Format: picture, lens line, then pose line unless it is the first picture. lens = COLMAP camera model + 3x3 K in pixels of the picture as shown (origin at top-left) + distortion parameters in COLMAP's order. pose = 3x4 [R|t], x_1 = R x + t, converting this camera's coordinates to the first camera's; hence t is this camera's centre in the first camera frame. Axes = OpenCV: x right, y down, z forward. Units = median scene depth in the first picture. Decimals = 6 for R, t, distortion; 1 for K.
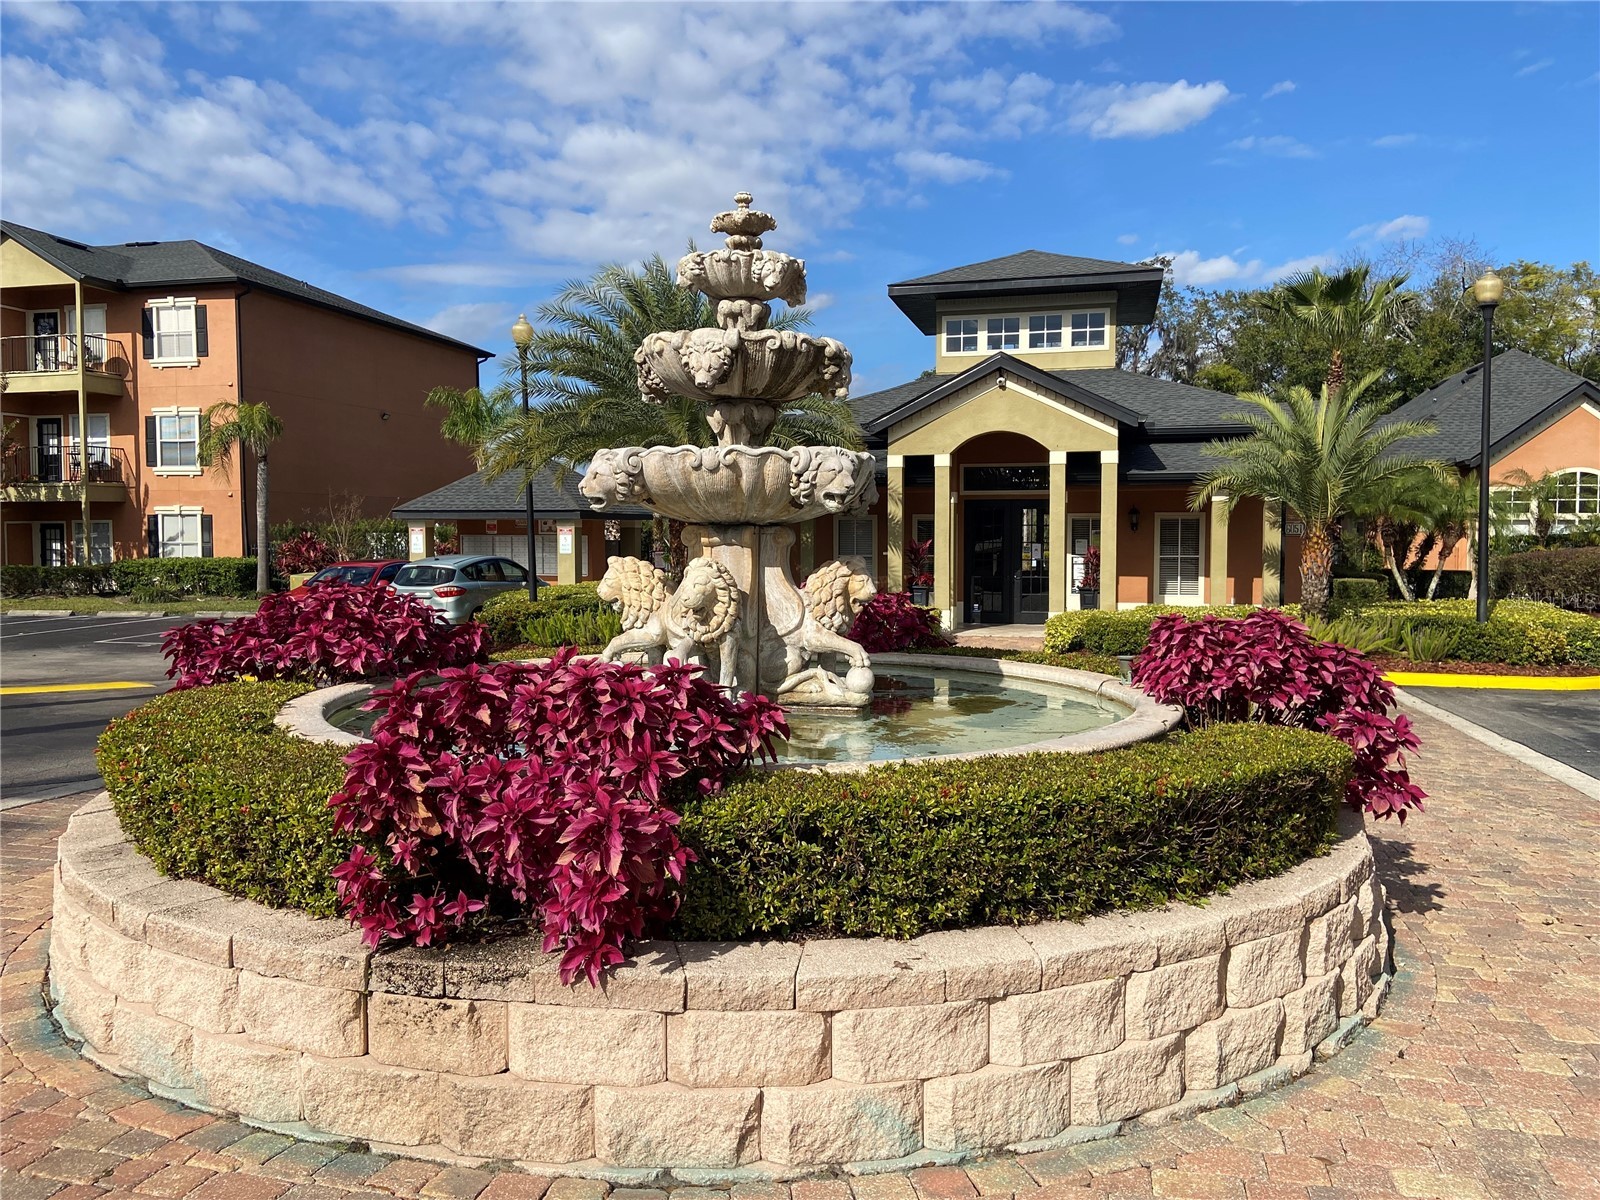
lens RADIAL K [[1241.6, 0, 798.5], [0, 1241.6, 593.6], [0, 0, 1]] dist [0.082512, -0.000554]
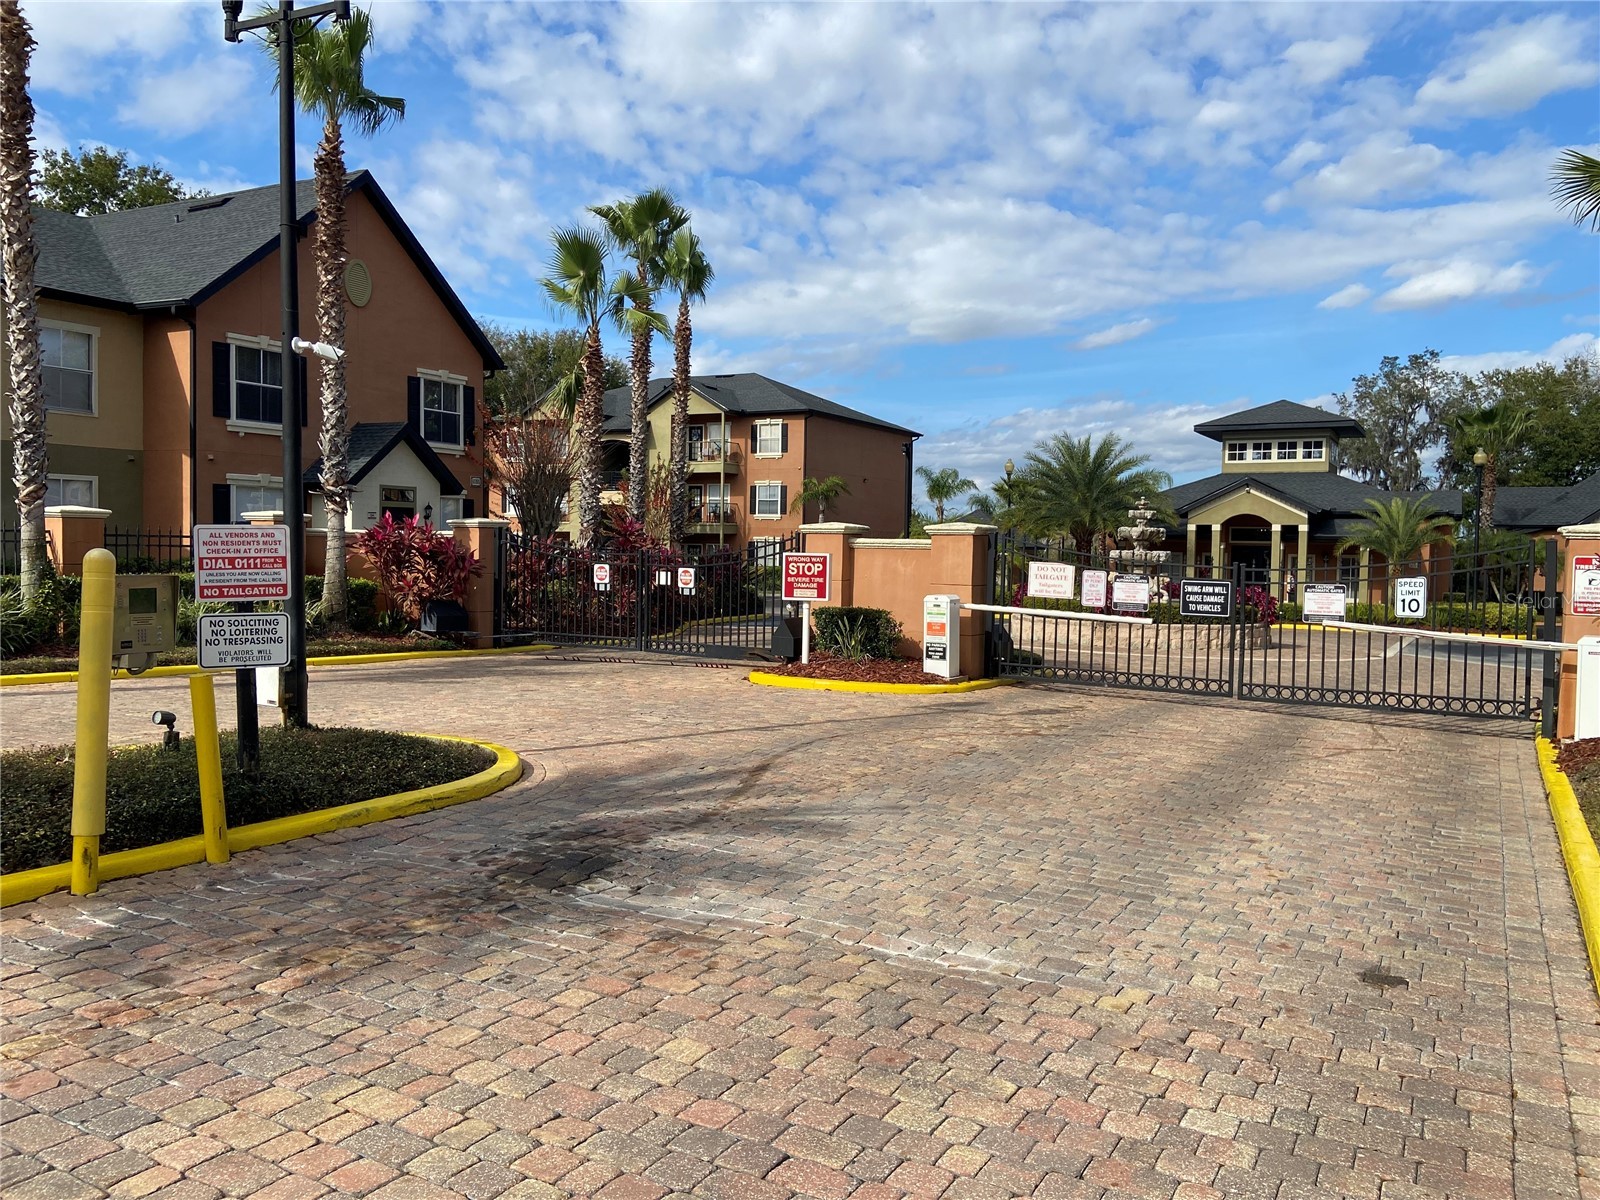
lens RADIAL K [[1241.6, 0, 803.5], [0, 1241.6, 610.4], [0, 0, 1]] dist [0.082512, -0.000554]
pose [[0.970378, 0.032514, -0.239395, -0.025316], [-0.032376, 0.999466, 0.004512, 0.023503], [0.239413, 0.003372, 0.970912, -0.665929]]
